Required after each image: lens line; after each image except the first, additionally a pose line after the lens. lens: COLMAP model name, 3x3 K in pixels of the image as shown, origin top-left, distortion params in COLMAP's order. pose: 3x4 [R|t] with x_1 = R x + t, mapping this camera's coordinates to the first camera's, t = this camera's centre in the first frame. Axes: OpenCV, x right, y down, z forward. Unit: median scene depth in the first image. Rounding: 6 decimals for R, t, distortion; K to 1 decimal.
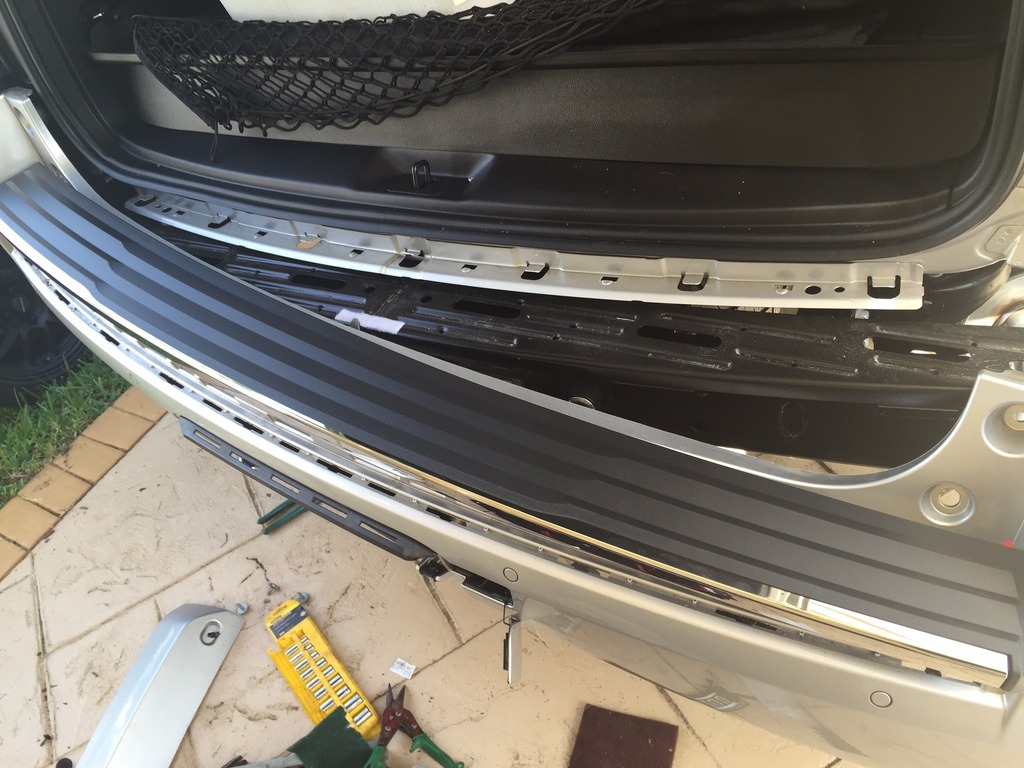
lens RADIAL K [[949.2, 0, 512.0], [0, 949.2, 384.0], [0, 0, 1]] dist [0.087457, -0.161029]
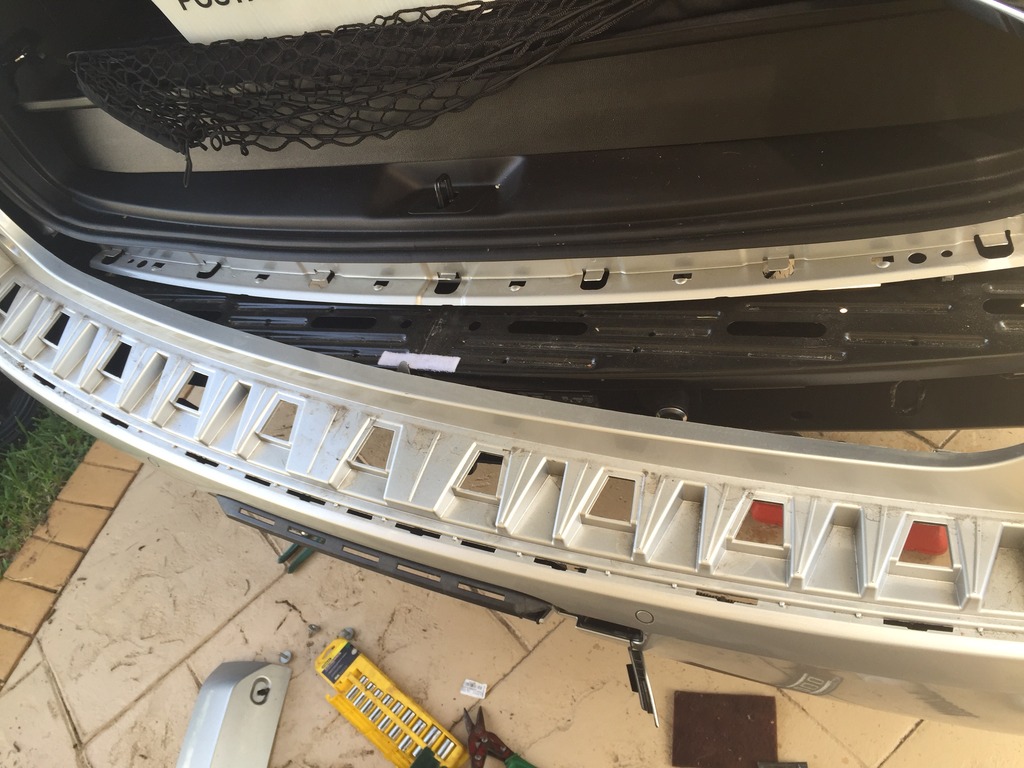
lens RADIAL K [[949.2, 0, 512.0], [0, 949.2, 384.0], [0, 0, 1]] dist [0.087457, -0.161029]
pose [[0.980509, -0.179615, 0.079623, -0.092978], [0.173486, 0.981725, 0.078217, -0.067298], [-0.092217, -0.062879, 0.993752, 0.060045]]
